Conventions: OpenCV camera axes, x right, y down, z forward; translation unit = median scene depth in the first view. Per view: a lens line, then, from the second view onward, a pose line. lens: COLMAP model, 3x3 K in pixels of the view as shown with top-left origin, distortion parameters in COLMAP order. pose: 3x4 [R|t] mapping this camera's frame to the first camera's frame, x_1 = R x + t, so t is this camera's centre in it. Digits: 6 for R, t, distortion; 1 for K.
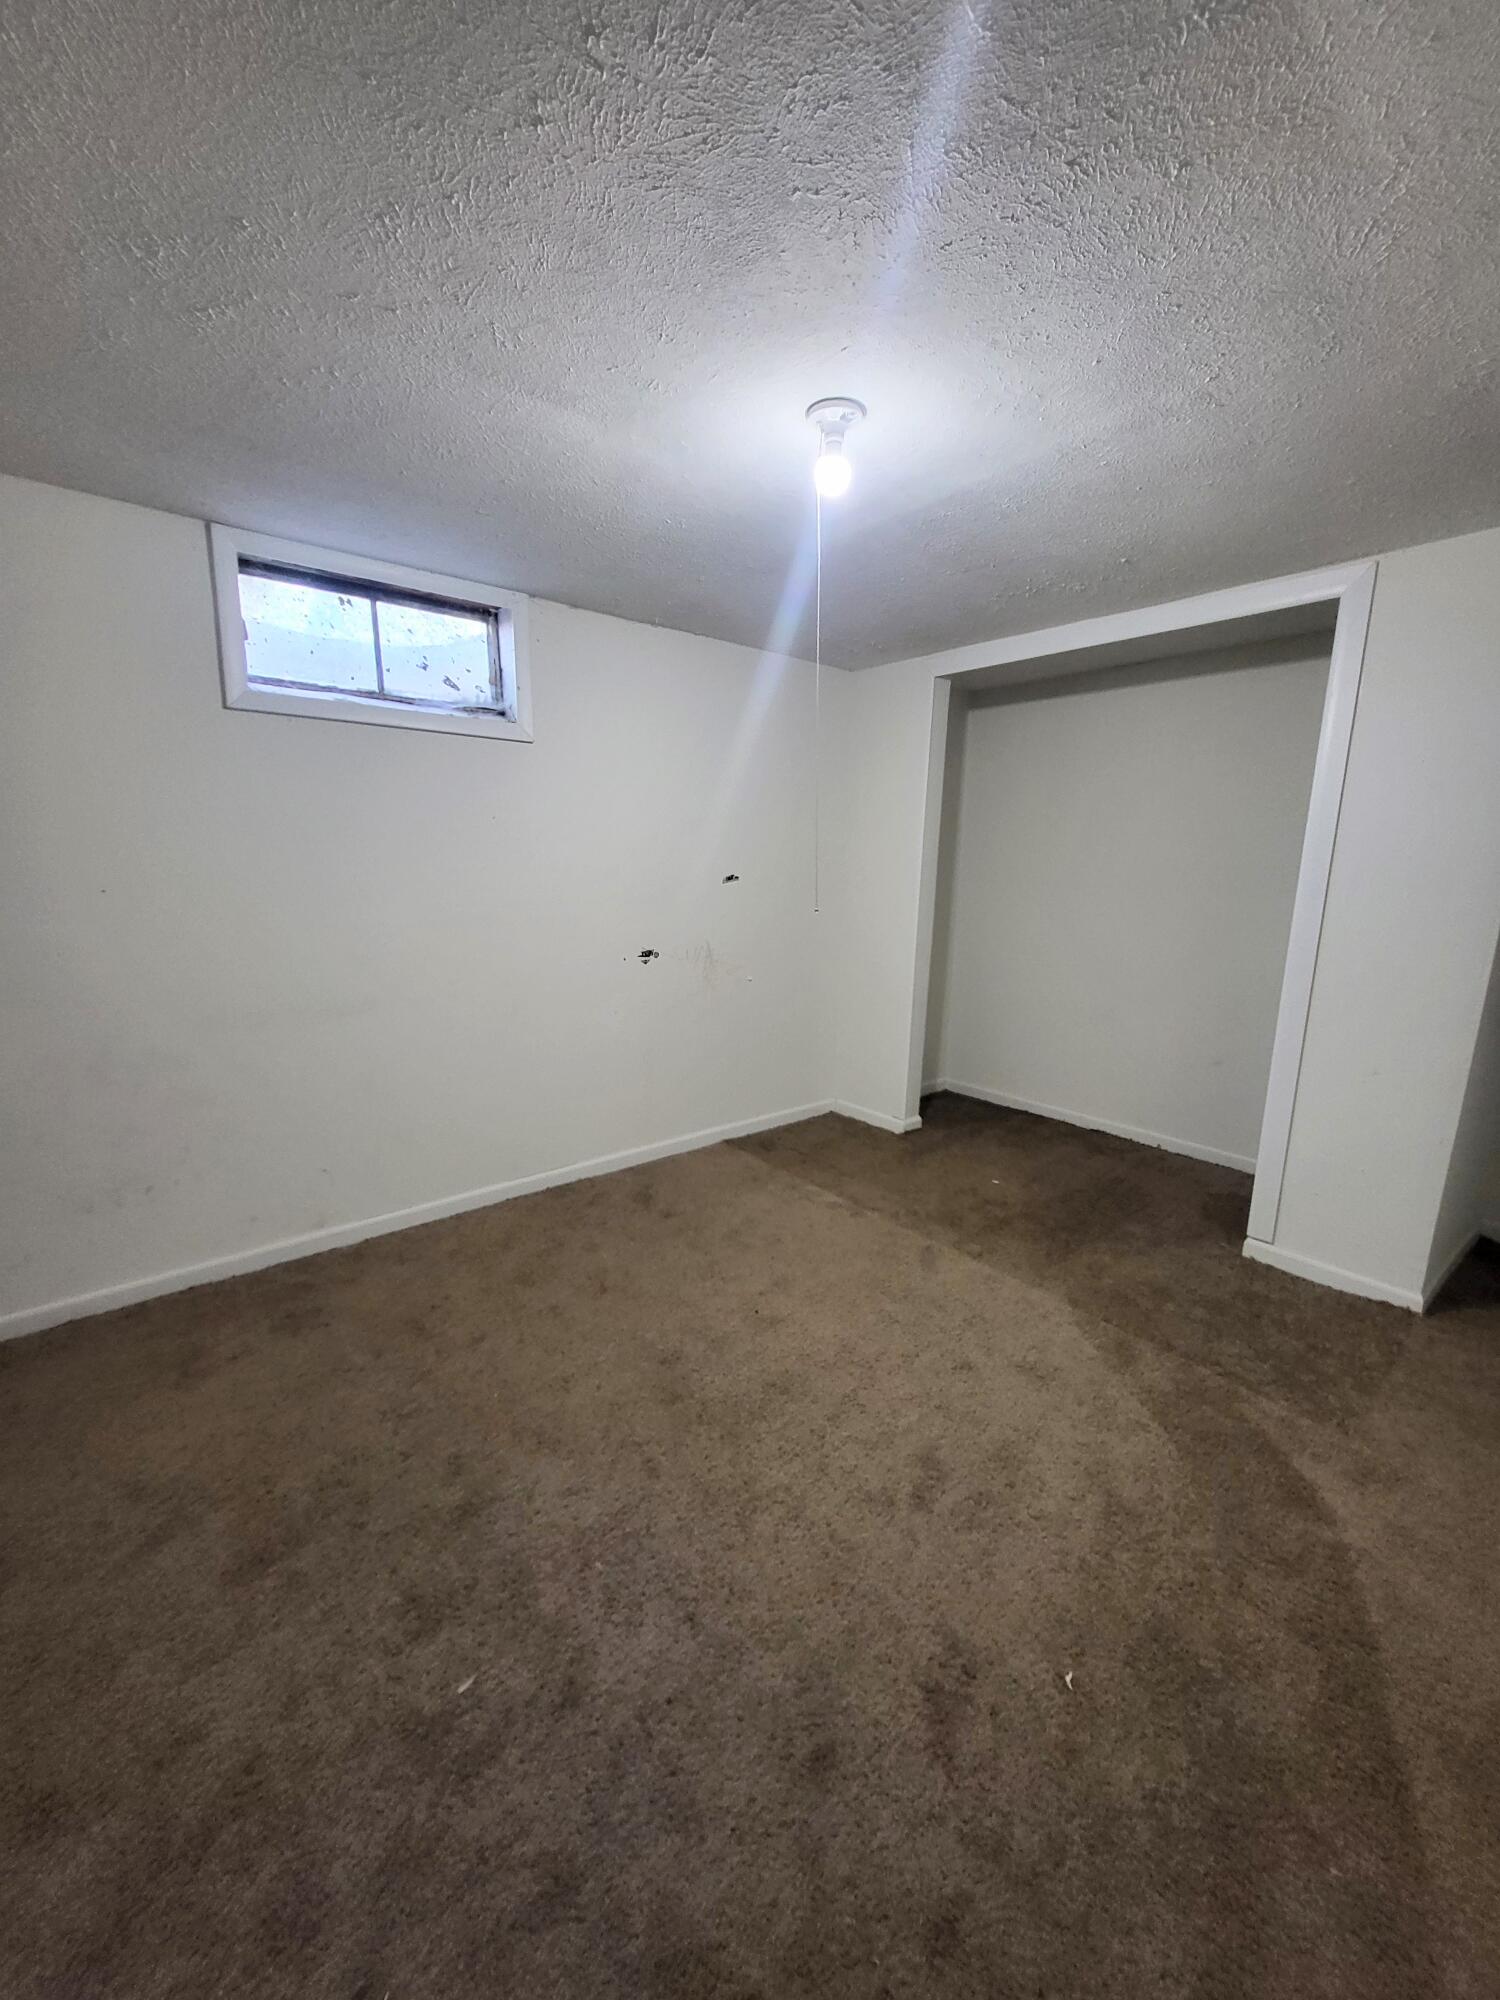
lens RADIAL K [[780.3, 0, 750.0], [0, 780.3, 1000.0], [0, 0, 1]] dist [0.000228, -0.000271]
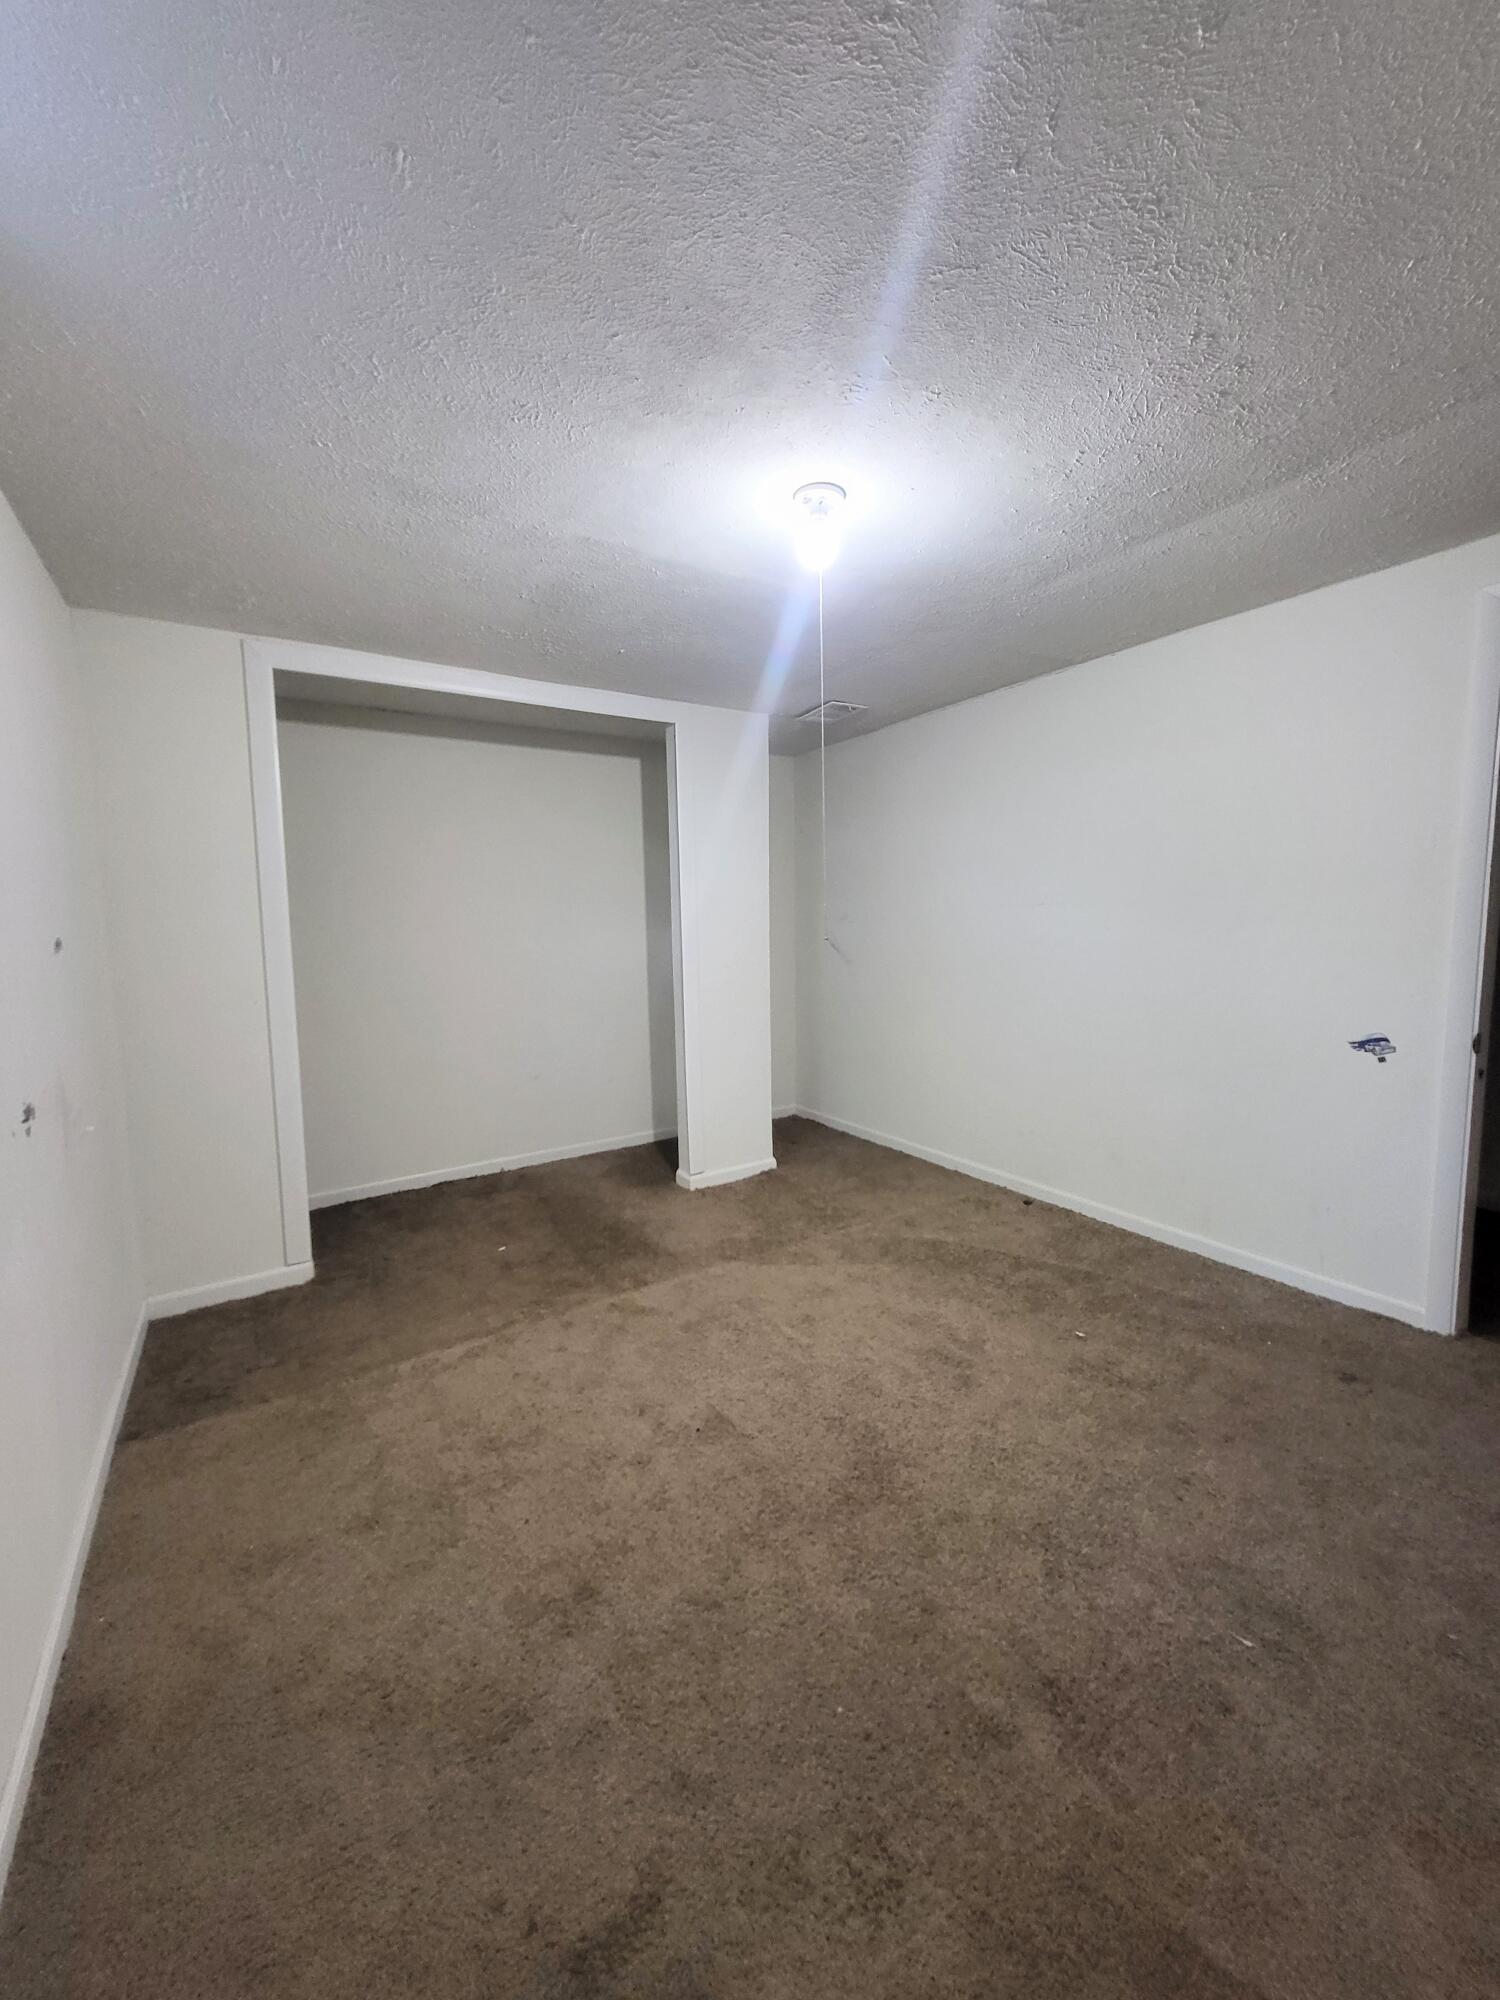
lens RADIAL K [[780.3, 0, 750.0], [0, 780.3, 1000.0], [0, 0, 1]] dist [0.000228, -0.000271]
pose [[0.117515, -0.123646, 0.985344, -0.623575], [0.198356, 0.975147, 0.098709, -0.108866], [-0.973060, 0.183849, 0.139120, 0.597313]]
